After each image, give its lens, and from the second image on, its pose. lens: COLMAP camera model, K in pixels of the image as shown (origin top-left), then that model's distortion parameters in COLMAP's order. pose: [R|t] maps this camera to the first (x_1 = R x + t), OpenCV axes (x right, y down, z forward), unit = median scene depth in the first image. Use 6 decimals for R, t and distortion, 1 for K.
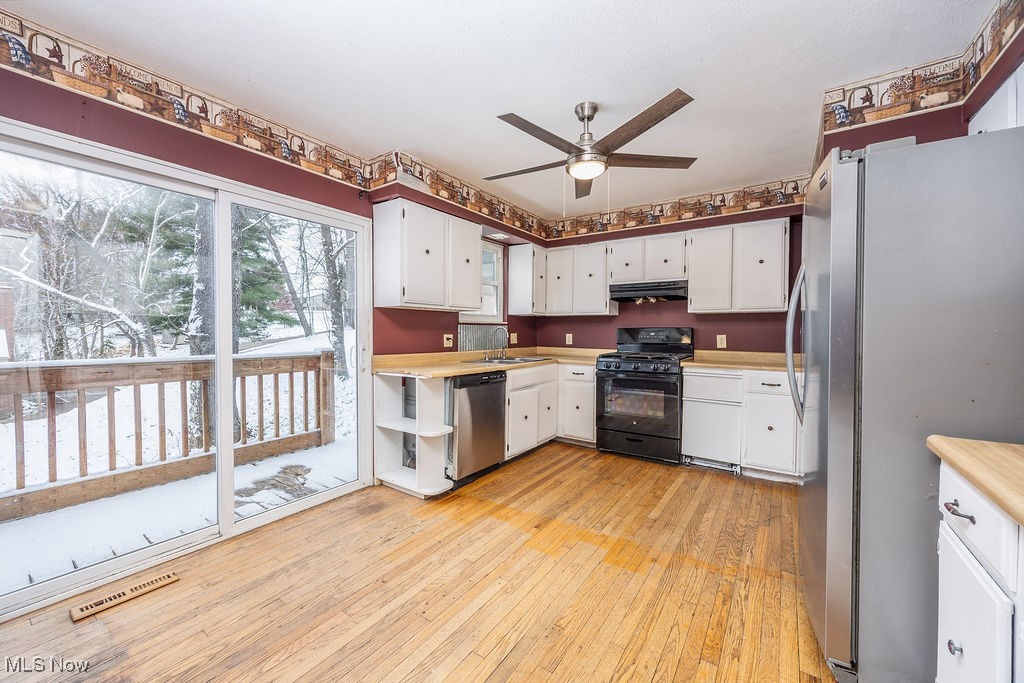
lens RADIAL K [[396.2, 0, 514.0], [0, 396.2, 340.7], [0, 0, 1]] dist [-0.002436, 0.000386]
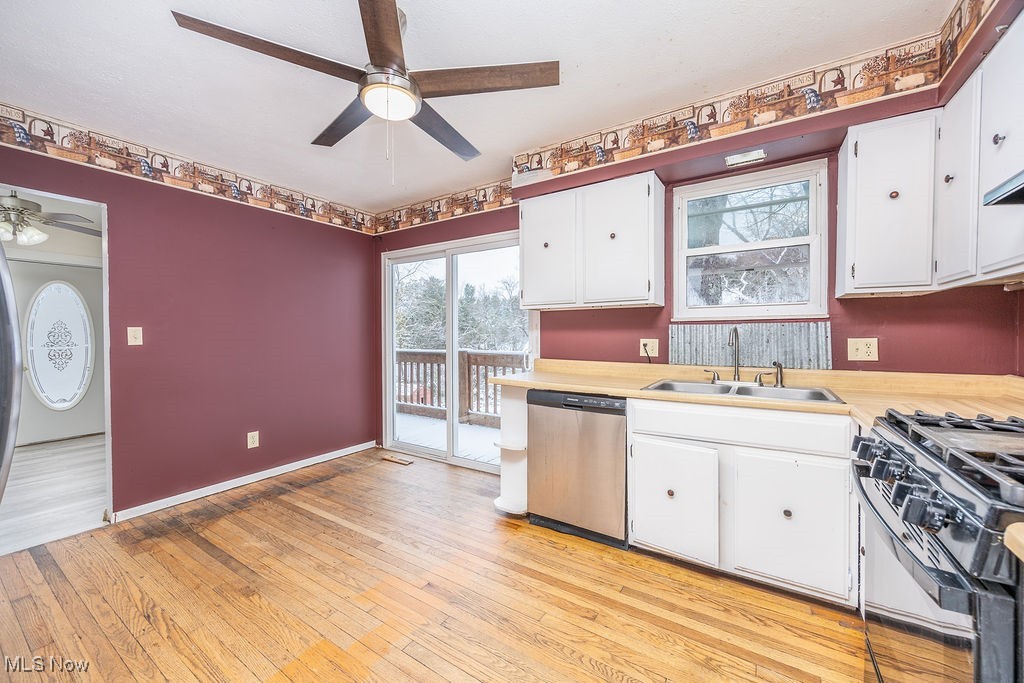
lens RADIAL K [[396.2, 0, 514.0], [0, 396.2, 340.7], [0, 0, 1]] dist [-0.002436, 0.000386]
pose [[0.021697, 0.019251, -0.999579, 0.669961], [-0.014968, 0.999709, 0.018929, -0.027719], [0.999653, 0.014551, 0.021979, 0.911833]]
